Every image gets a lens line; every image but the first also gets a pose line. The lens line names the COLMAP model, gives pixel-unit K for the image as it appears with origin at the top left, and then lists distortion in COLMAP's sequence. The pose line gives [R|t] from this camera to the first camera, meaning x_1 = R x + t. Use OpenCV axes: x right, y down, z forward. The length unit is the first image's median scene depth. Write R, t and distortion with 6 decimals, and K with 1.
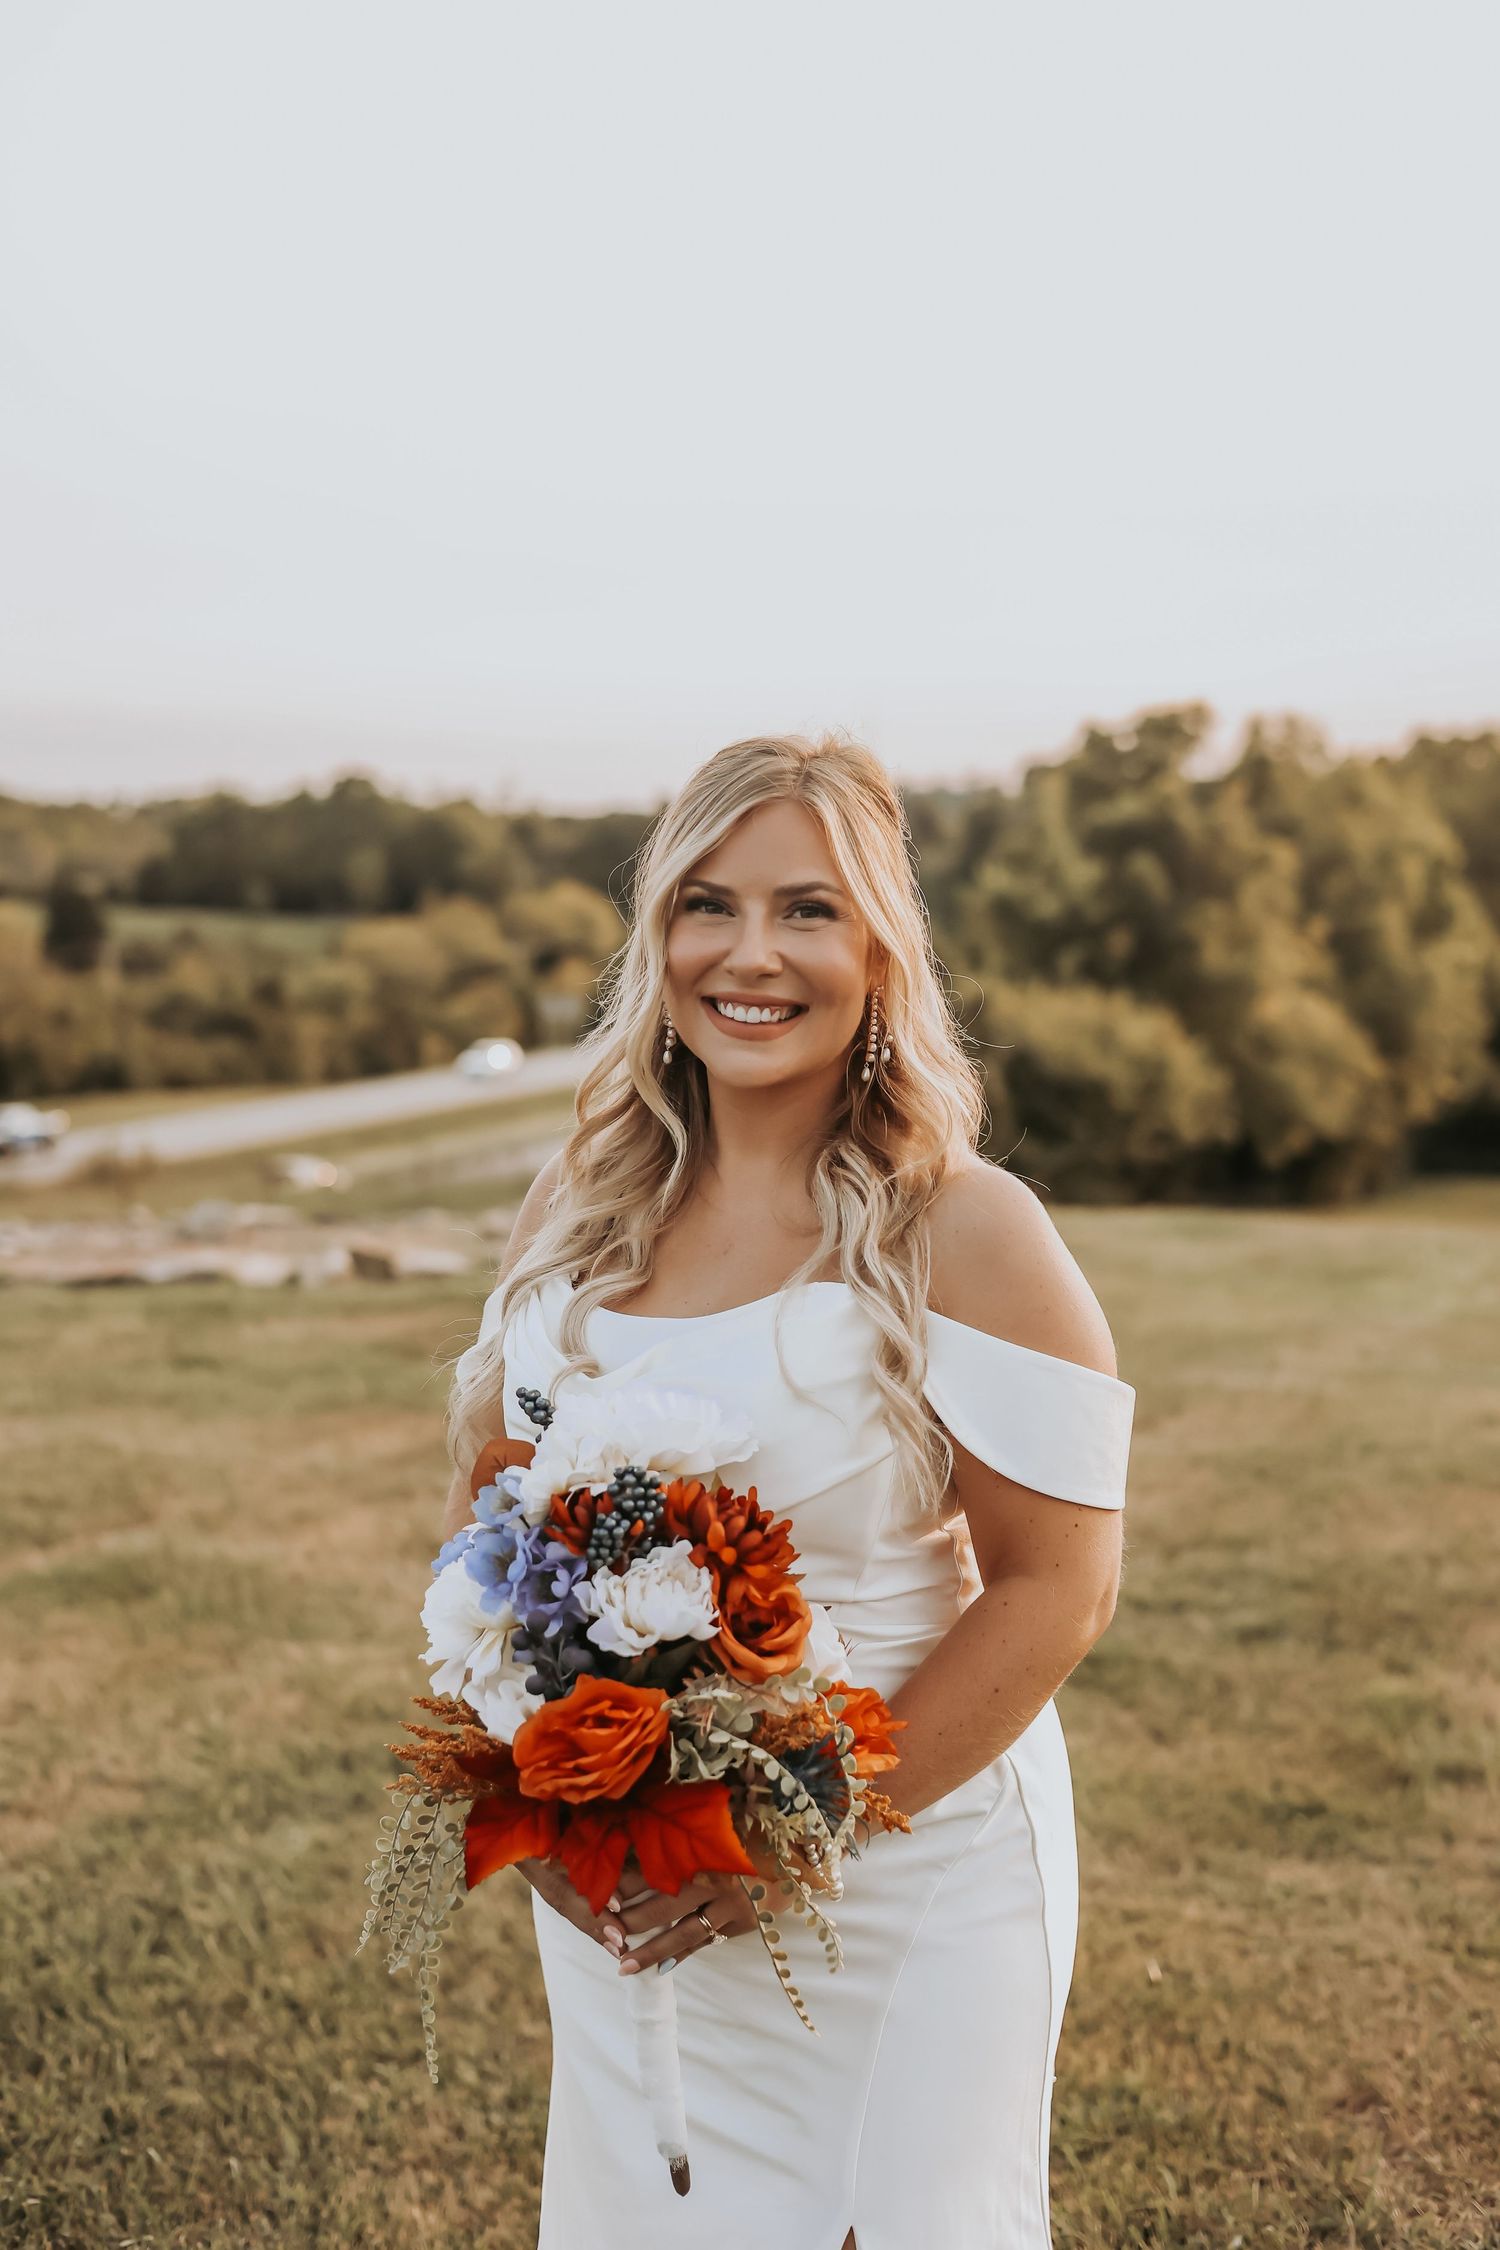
lens RADIAL K [[3179.8, 0, 750.0], [0, 3179.8, 1125.0], [0, 0, 1]] dist [0.037983, -0.121773]
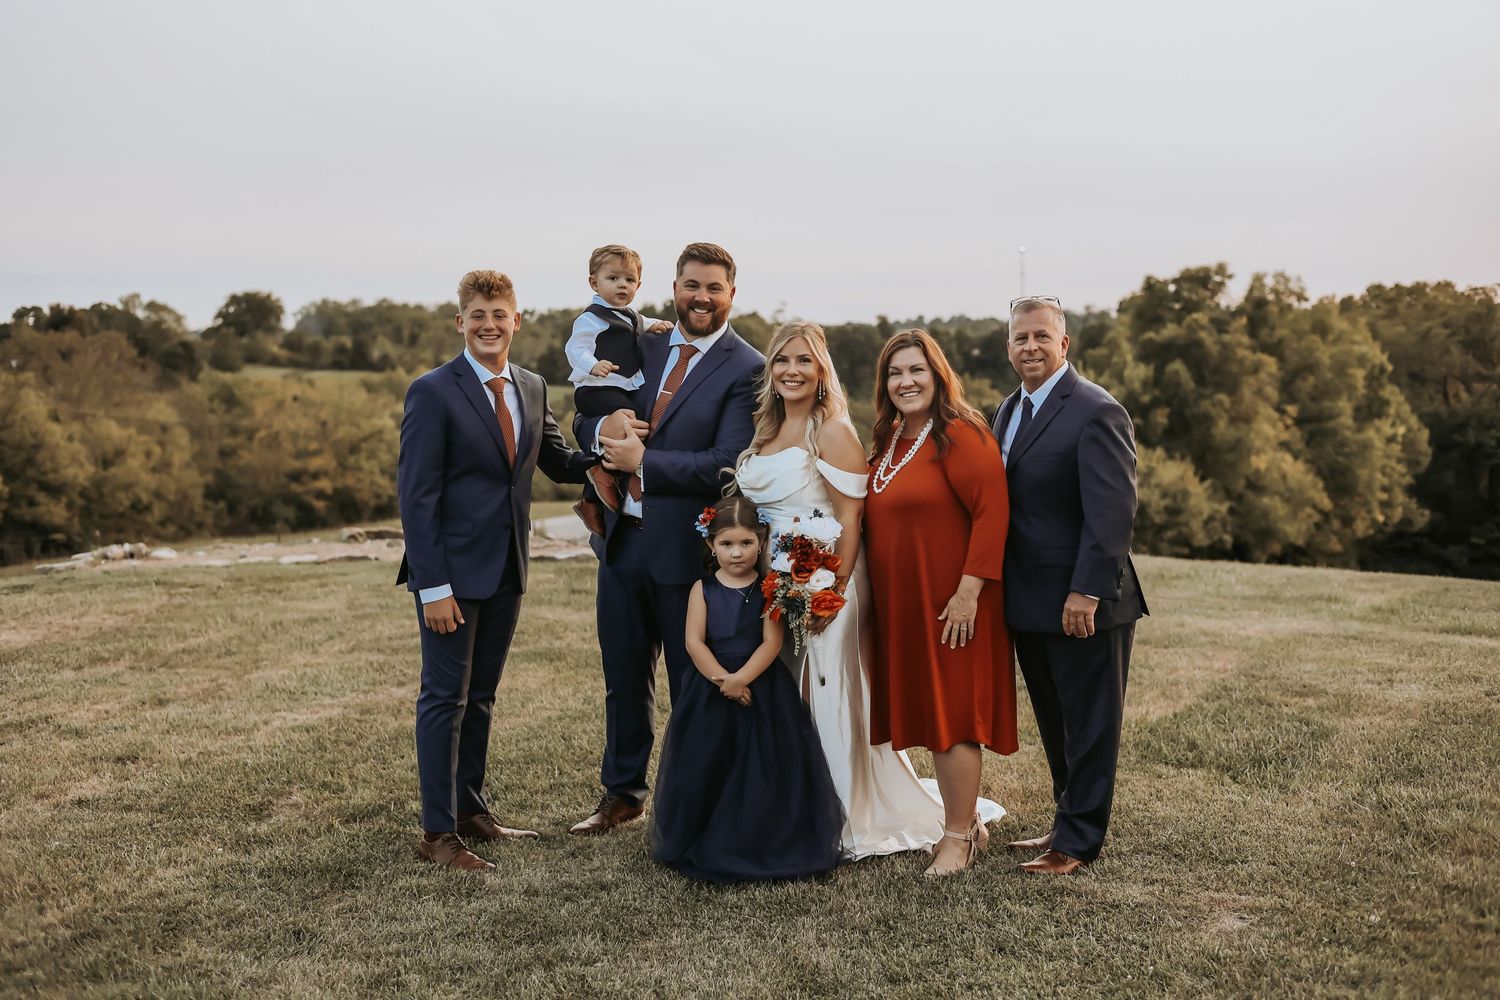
lens RADIAL K [[2130.8, 0, 750.0], [0, 2130.8, 500.0], [0, 0, 1]] dist [0.030029, -0.124686]
pose [[0.995670, 0.026776, -0.089023, 0.083528], [-0.028255, 0.999482, -0.015395, 0.046022], [0.088565, 0.017844, 0.995911, -0.536038]]
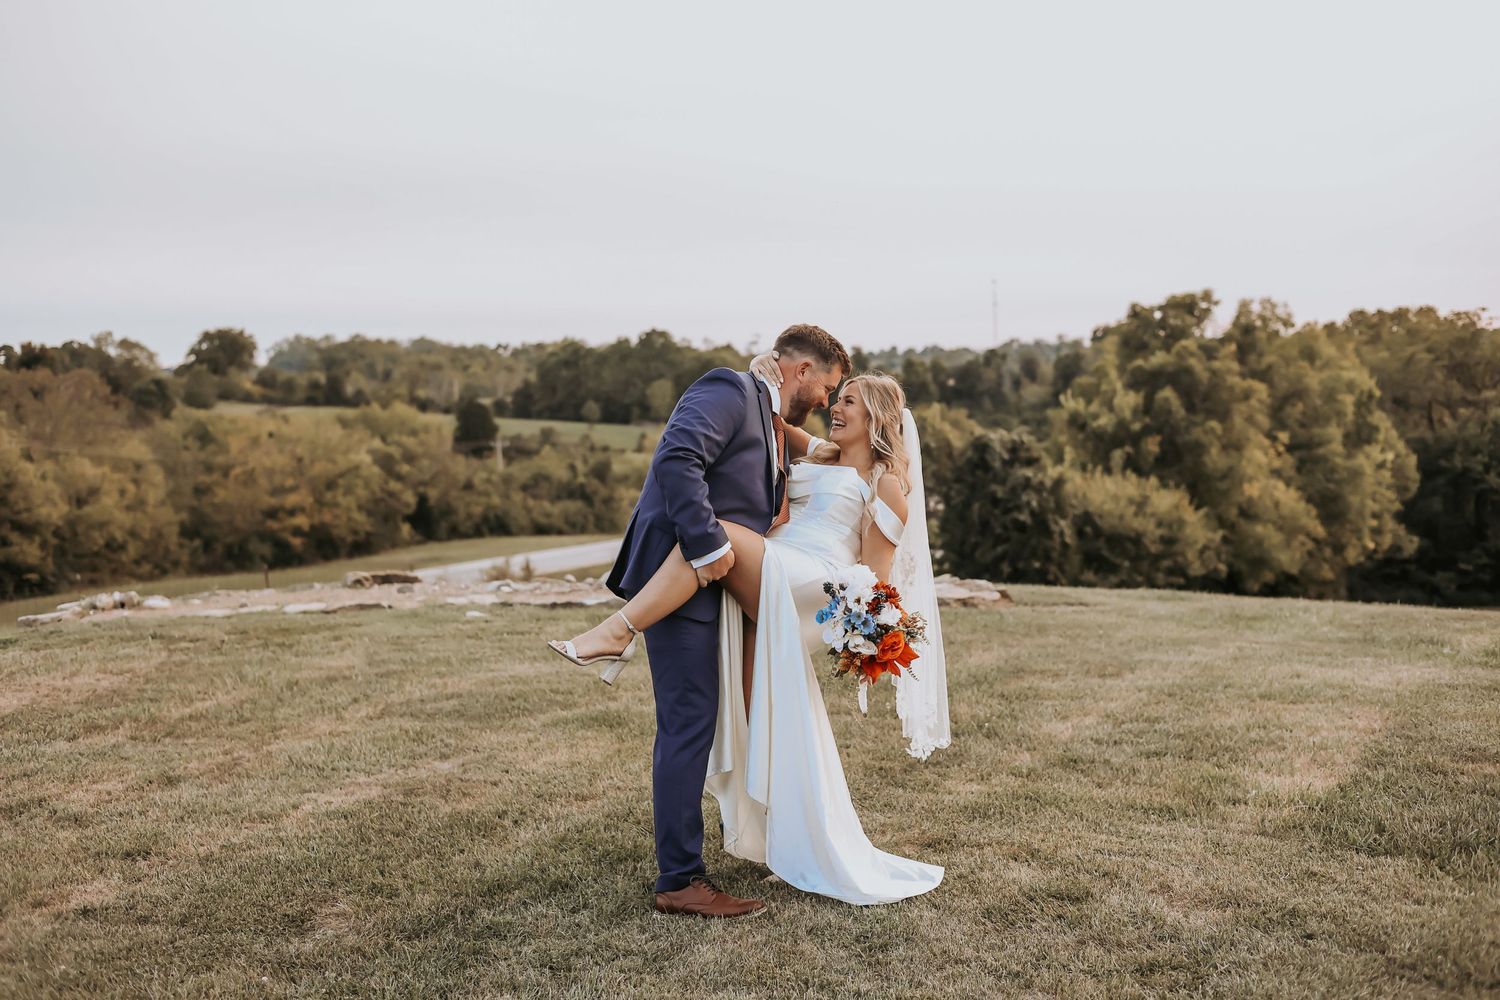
lens RADIAL K [[2119.9, 0, 736.6], [0, 2119.9, 478.5], [0, 0, 1]] dist [0.037983, -0.121773]
pose [[0.996539, 0.015043, -0.081752, -0.001857], [-0.018404, 0.999009, -0.040516, 0.037562], [0.081061, 0.041881, 0.995829, -0.369114]]
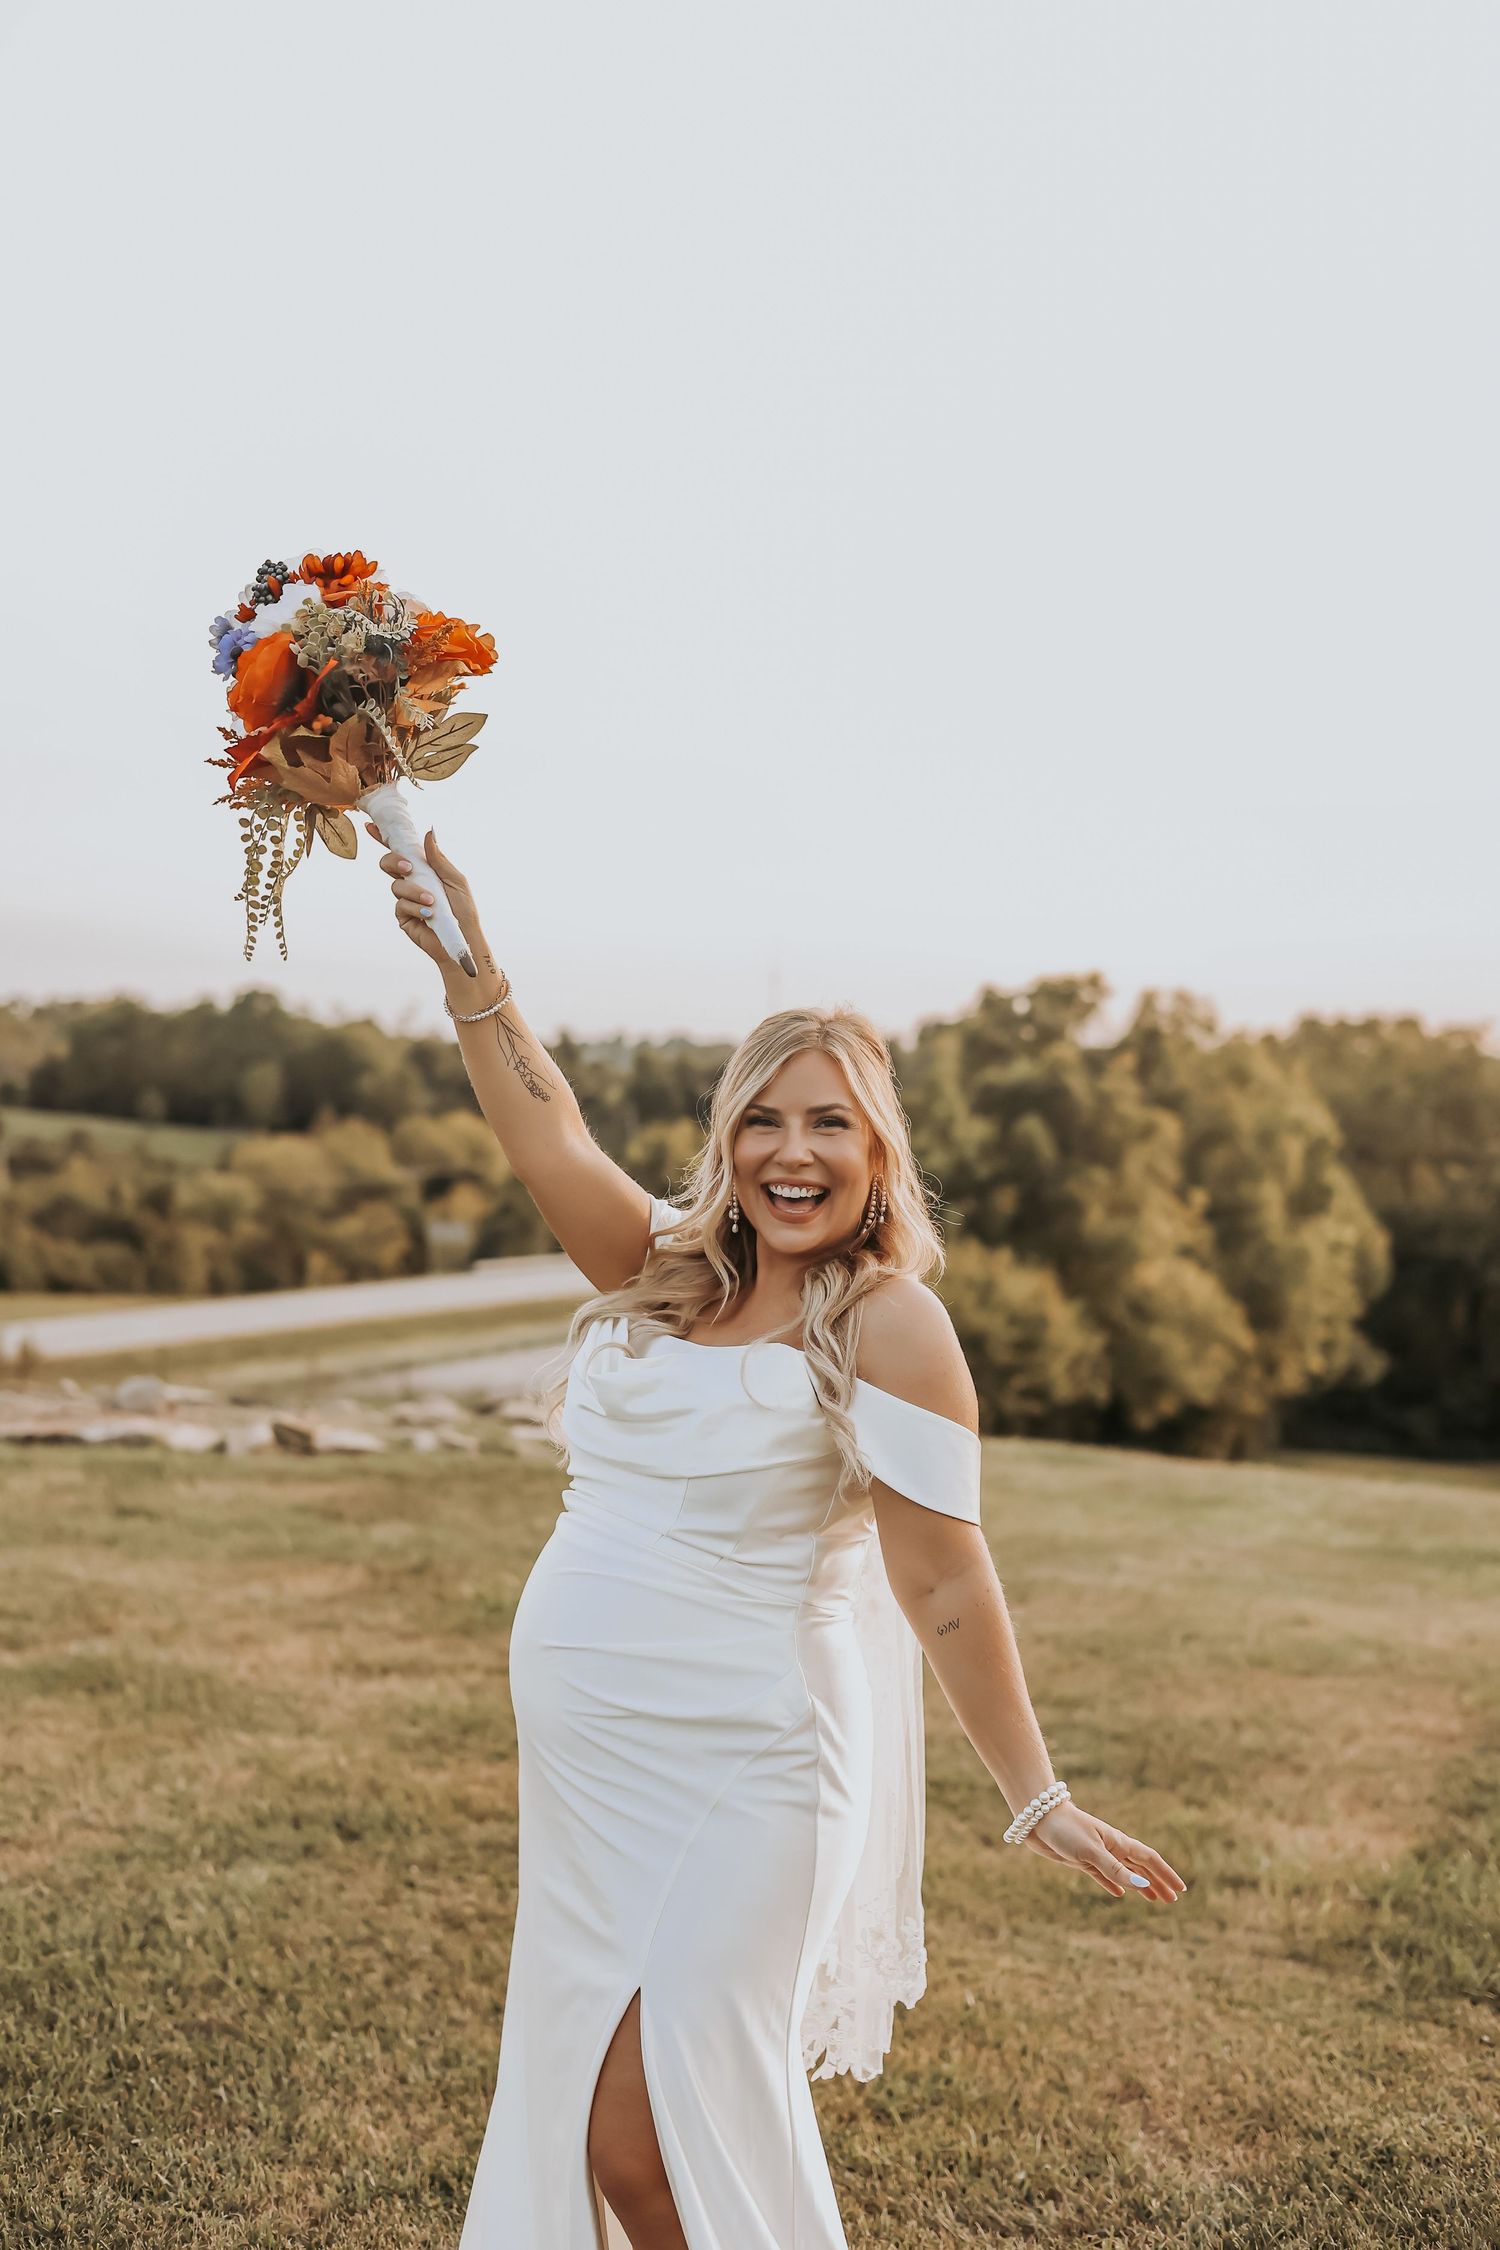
lens RADIAL K [[3185.1, 0, 750.0], [0, 3185.1, 1125.0], [0, 0, 1]] dist [0.045355, -0.127608]
pose [[0.997498, 0.062056, 0.033871, -0.012355], [-0.059293, 0.995246, -0.077262, 0.020024], [-0.038505, 0.075060, 0.996435, -0.151805]]
